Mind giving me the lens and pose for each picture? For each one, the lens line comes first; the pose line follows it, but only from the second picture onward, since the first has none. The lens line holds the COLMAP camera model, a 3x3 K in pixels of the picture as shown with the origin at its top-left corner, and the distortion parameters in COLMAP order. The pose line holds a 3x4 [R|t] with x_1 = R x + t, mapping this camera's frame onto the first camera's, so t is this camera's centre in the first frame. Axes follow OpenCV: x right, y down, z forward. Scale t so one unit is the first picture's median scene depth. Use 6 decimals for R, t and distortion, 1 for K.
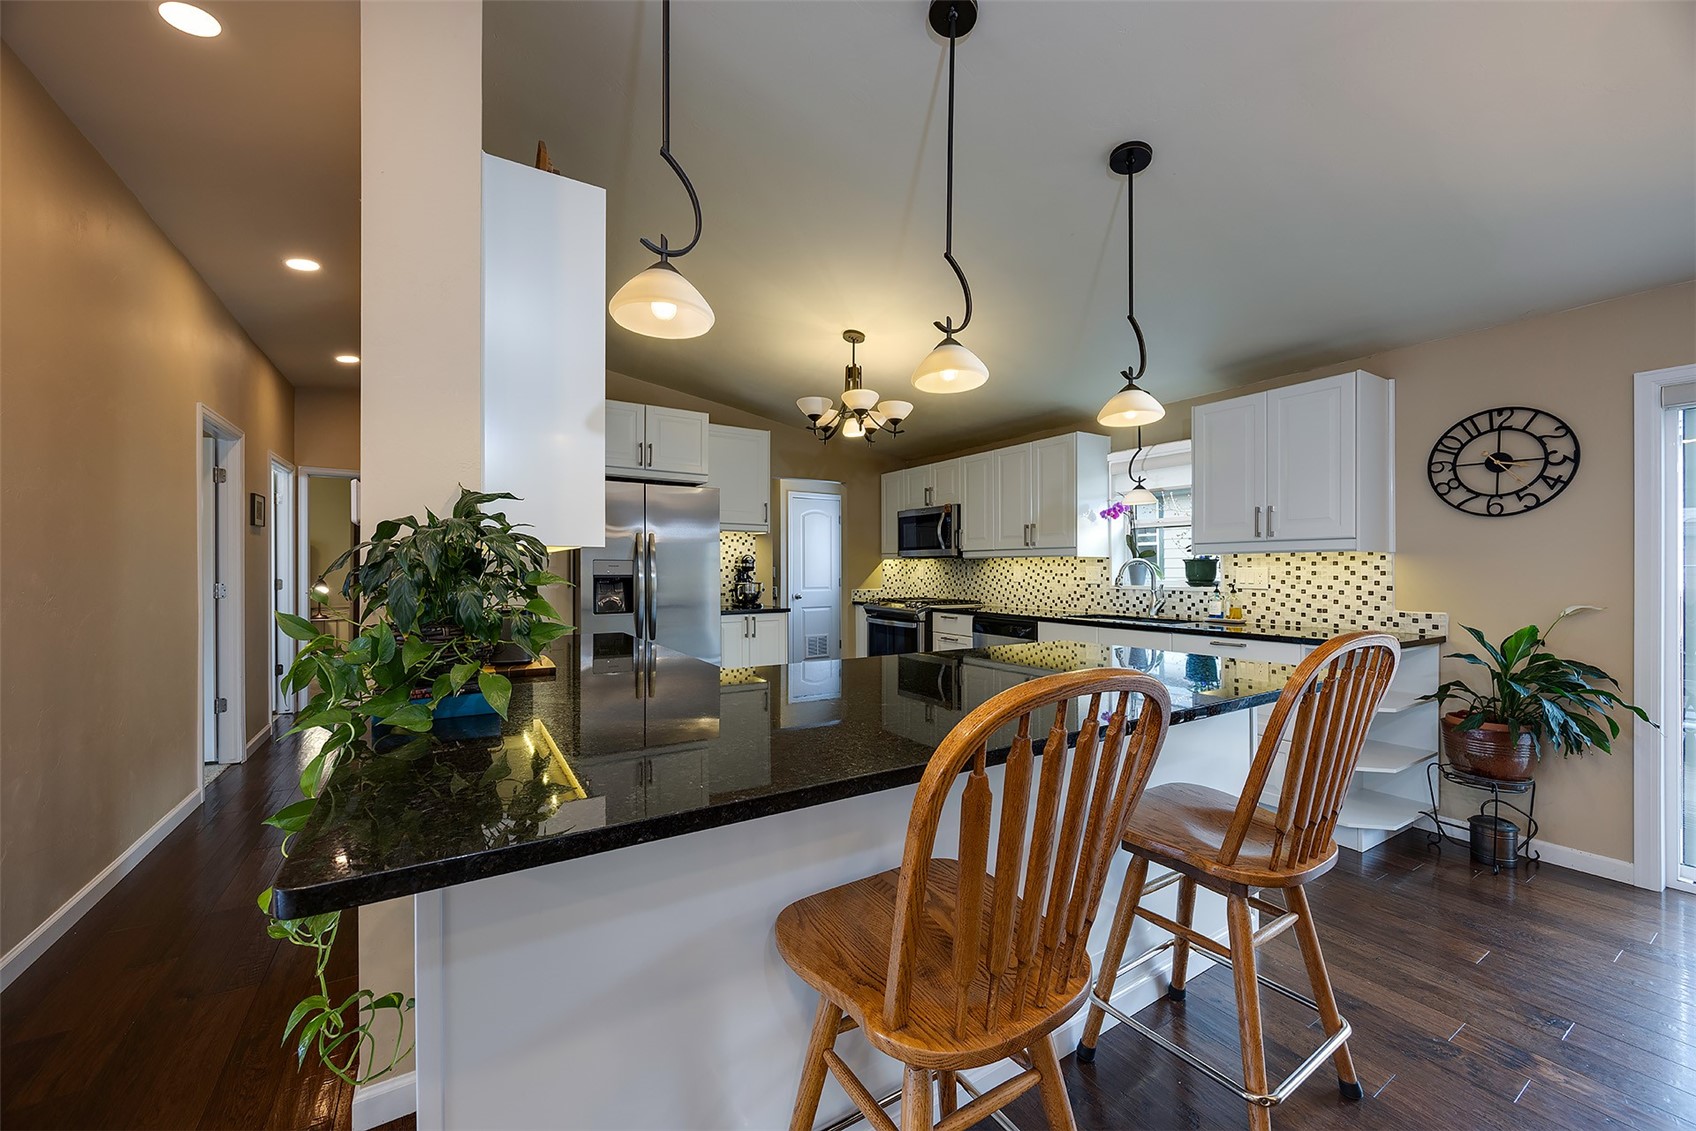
lens RADIAL K [[642.2, 0, 847.0], [0, 642.2, 570.9], [0, 0, 1]] dist [-0.000604, -0.001044]
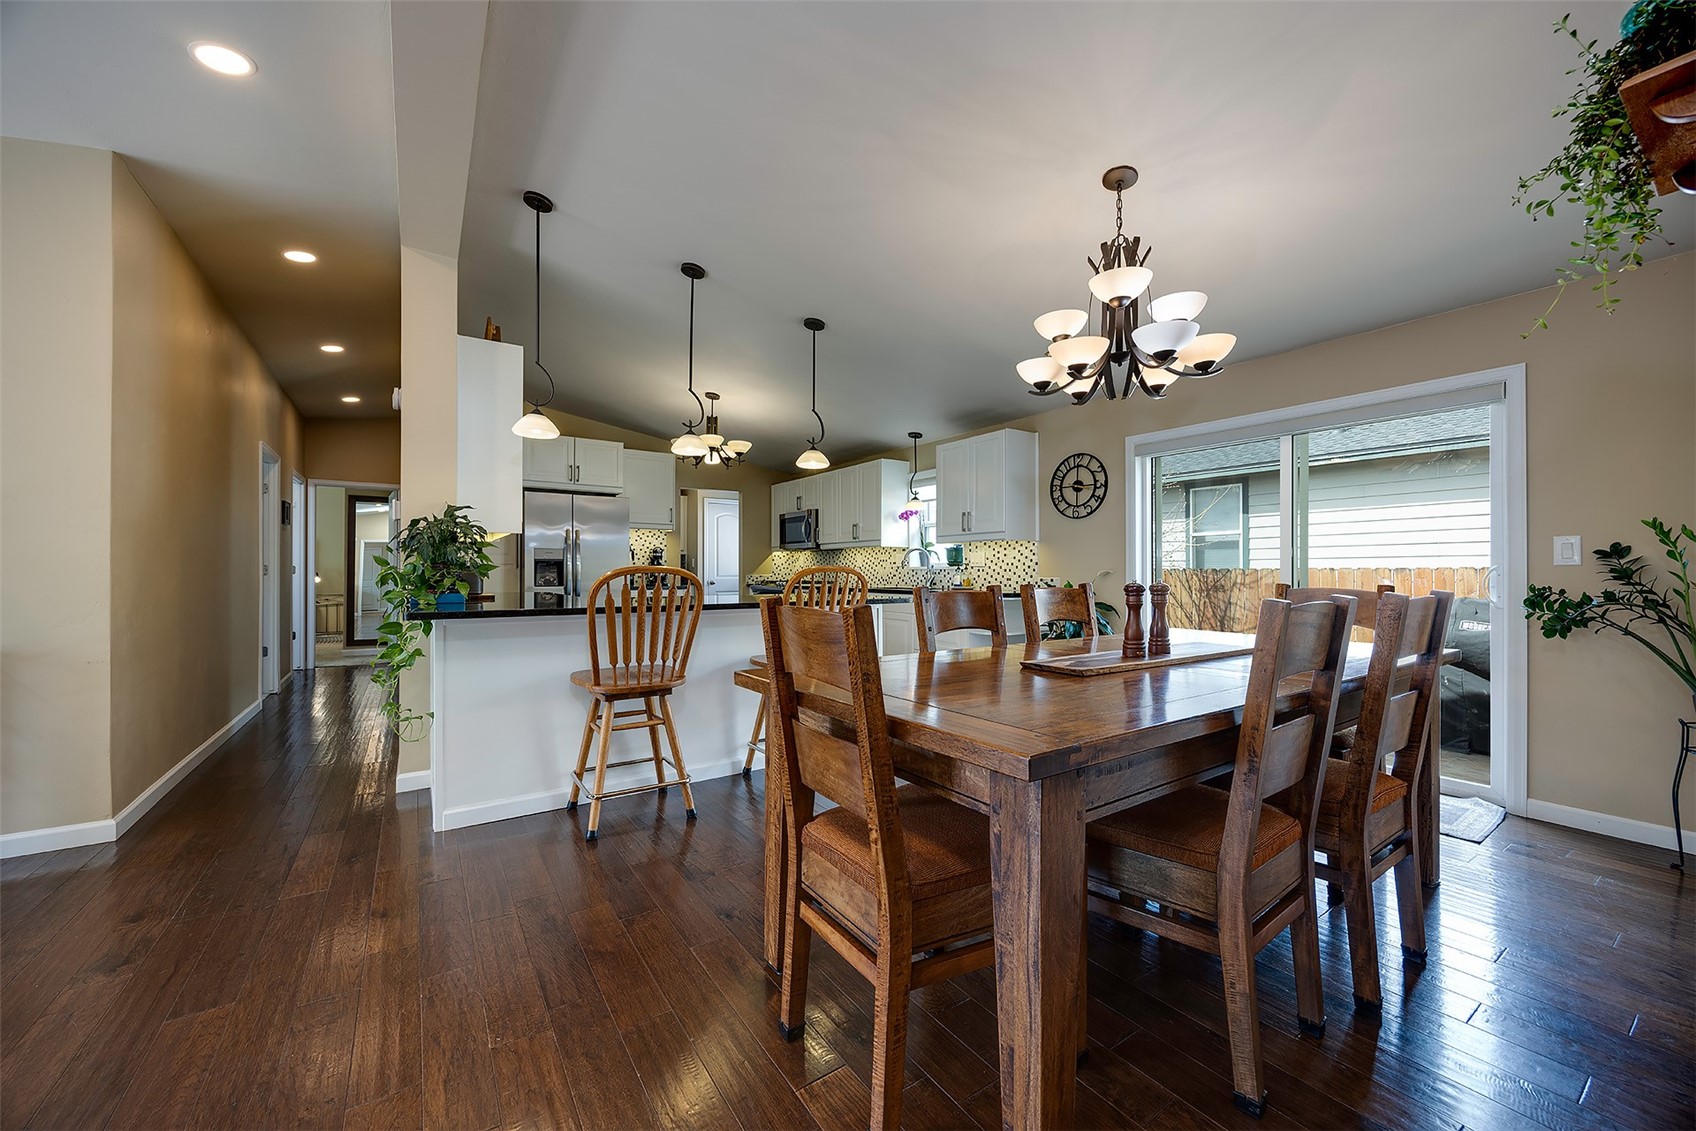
lens RADIAL K [[642.2, 0, 849.3], [0, 642.2, 567.0], [0, 0, 1]] dist [-0.000604, -0.001044]
pose [[0.999251, -0.001405, 0.038665, 0.296407], [0.001792, 0.999949, -0.009980, 0.047347], [-0.038649, 0.010041, 0.999202, -0.536969]]
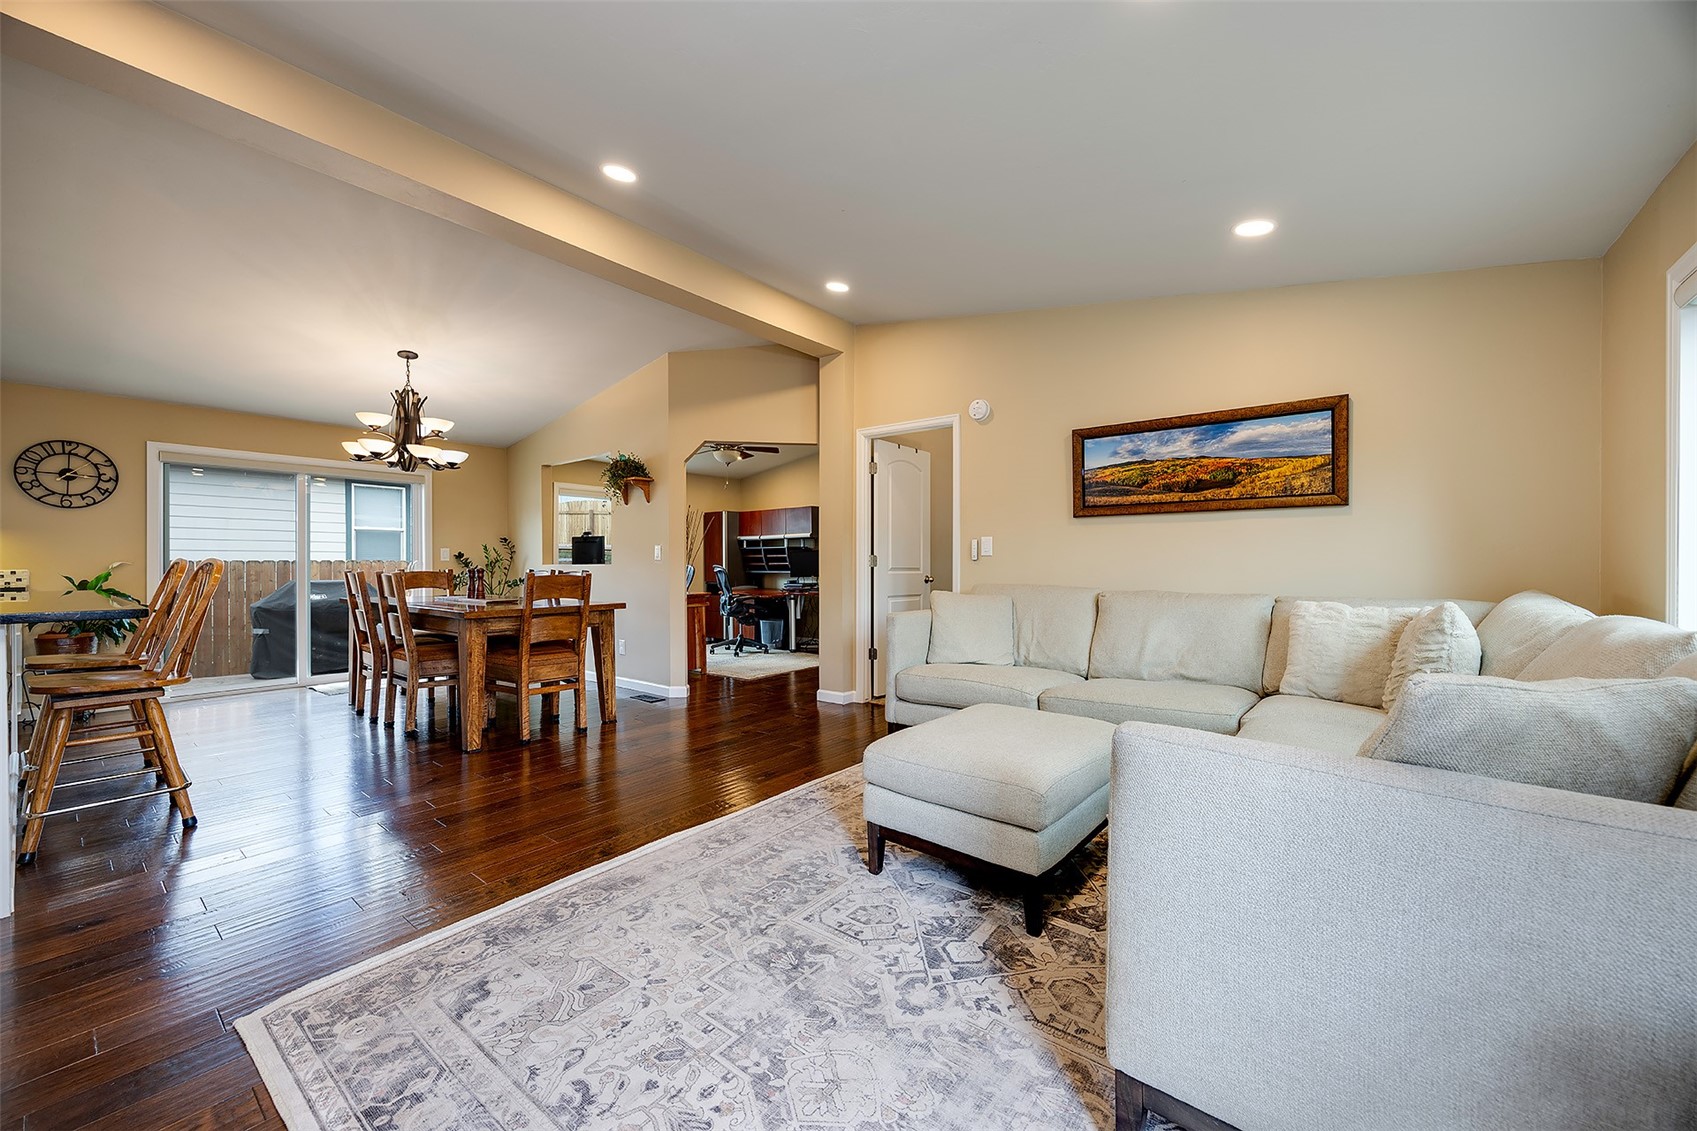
lens RADIAL K [[642.6, 0, 844.2], [0, 642.6, 563.5], [0, 0, 1]] dist [-0.000604, -0.001044]
pose [[-0.342145, -0.000483, 0.939647, -0.962003], [0.002771, 0.999995, 0.001523, 0.047492], [-0.939643, 0.003125, -0.342142, -0.231030]]
